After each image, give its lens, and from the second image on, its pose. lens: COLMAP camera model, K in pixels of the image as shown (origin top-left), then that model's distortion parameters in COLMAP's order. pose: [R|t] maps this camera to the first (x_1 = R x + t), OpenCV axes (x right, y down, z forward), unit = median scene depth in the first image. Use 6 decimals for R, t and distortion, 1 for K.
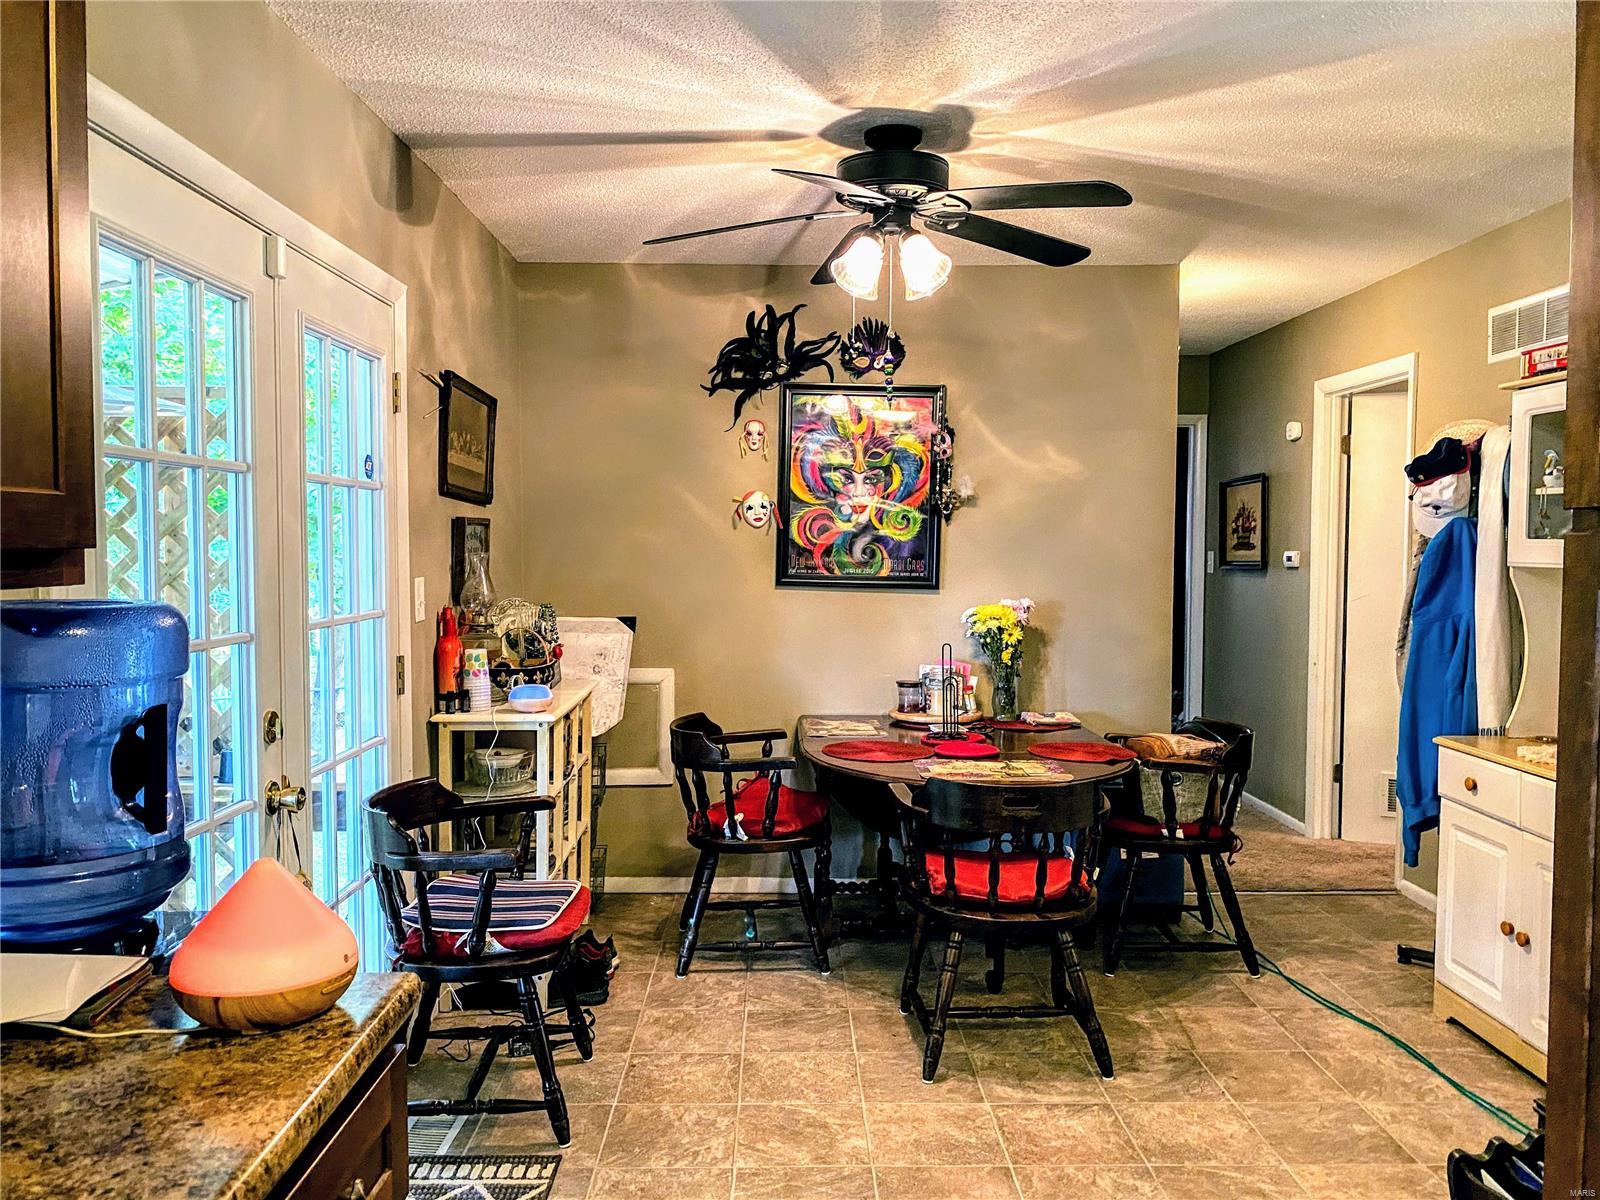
lens RADIAL K [[1231.4, 0, 800.8], [0, 1231.4, 602.6], [0, 0, 1]] dist [0.045394, -0.059094]
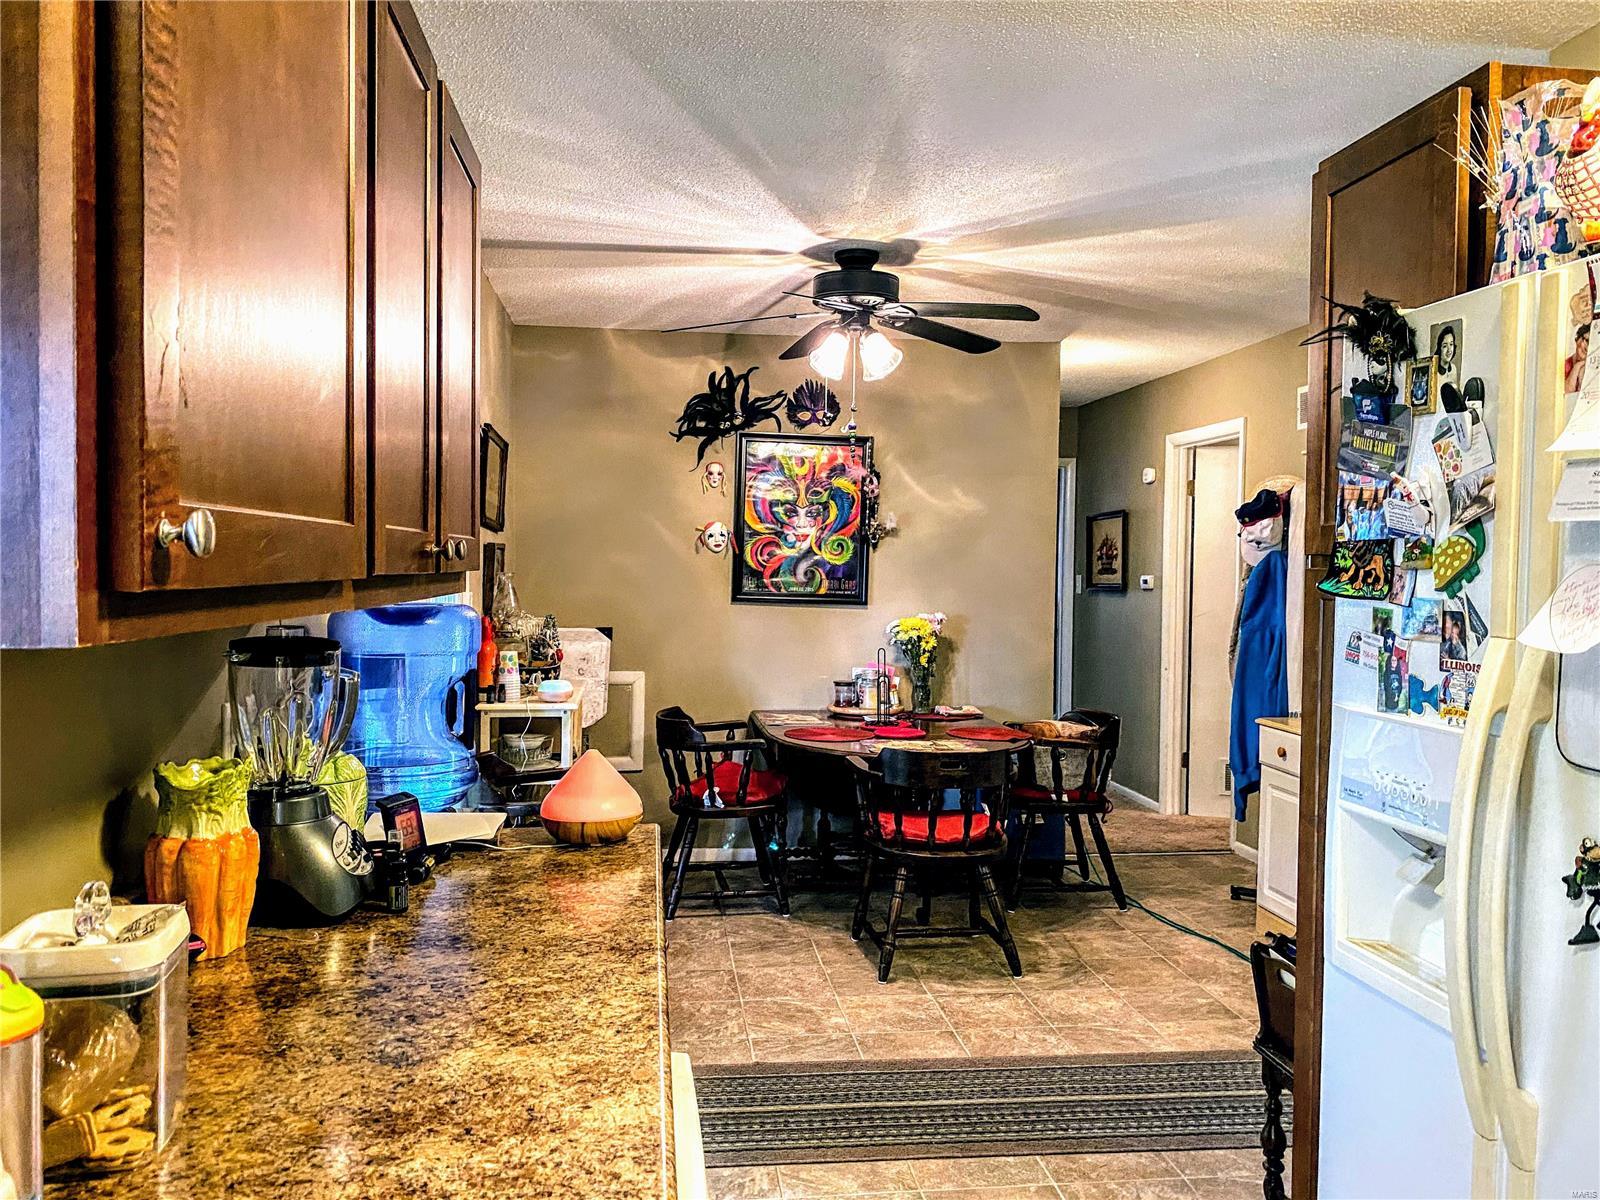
lens RADIAL K [[1231.4, 0, 795.9], [0, 1231.4, 603.3], [0, 0, 1]] dist [0.045394, -0.059094]
pose [[0.994449, 0.004569, 0.105116, -0.105057], [-0.002871, 0.999863, -0.016292, 0.009158], [-0.105176, 0.015900, 0.994326, -0.237802]]
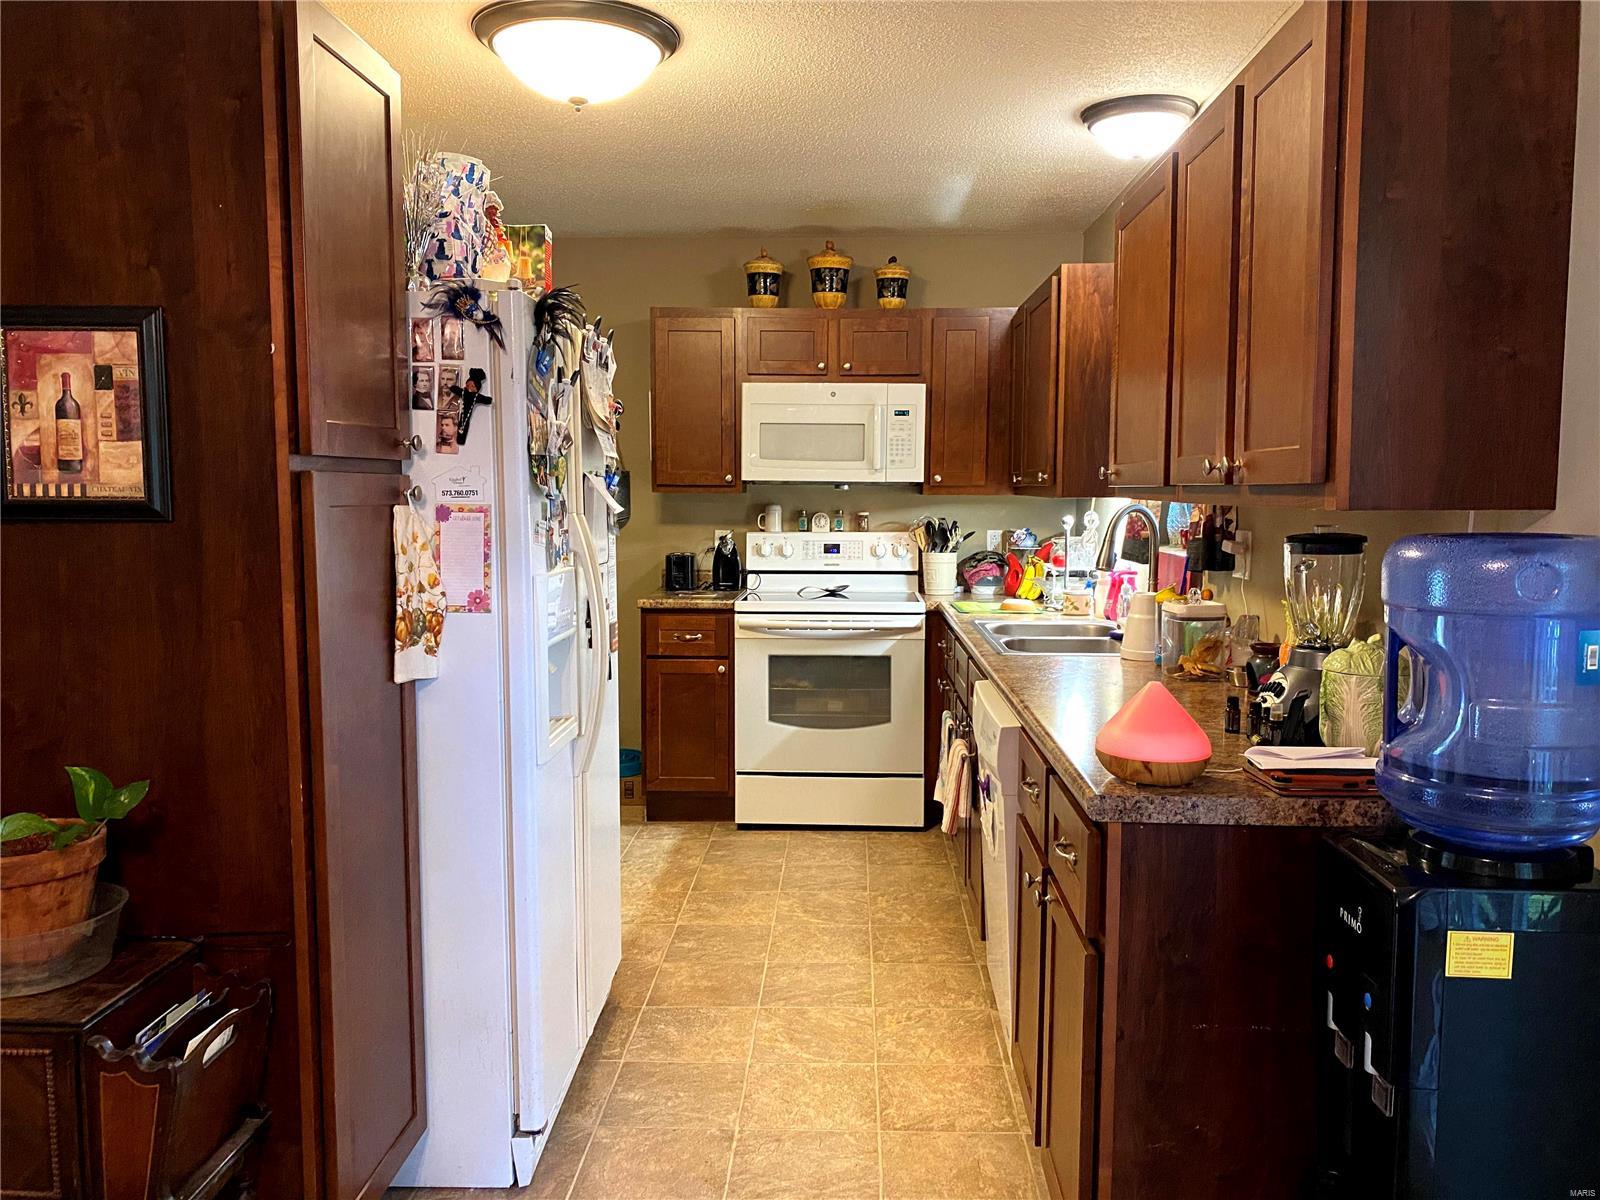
lens RADIAL K [[1231.4, 0, 801.0], [0, 1231.4, 598.8], [0, 0, 1]] dist [0.045394, -0.059094]
pose [[-0.997847, -0.015190, 0.063807, -0.038533], [-0.006203, 0.990309, 0.138744, -0.075052], [-0.065296, 0.138049, -0.988271, 1.546306]]
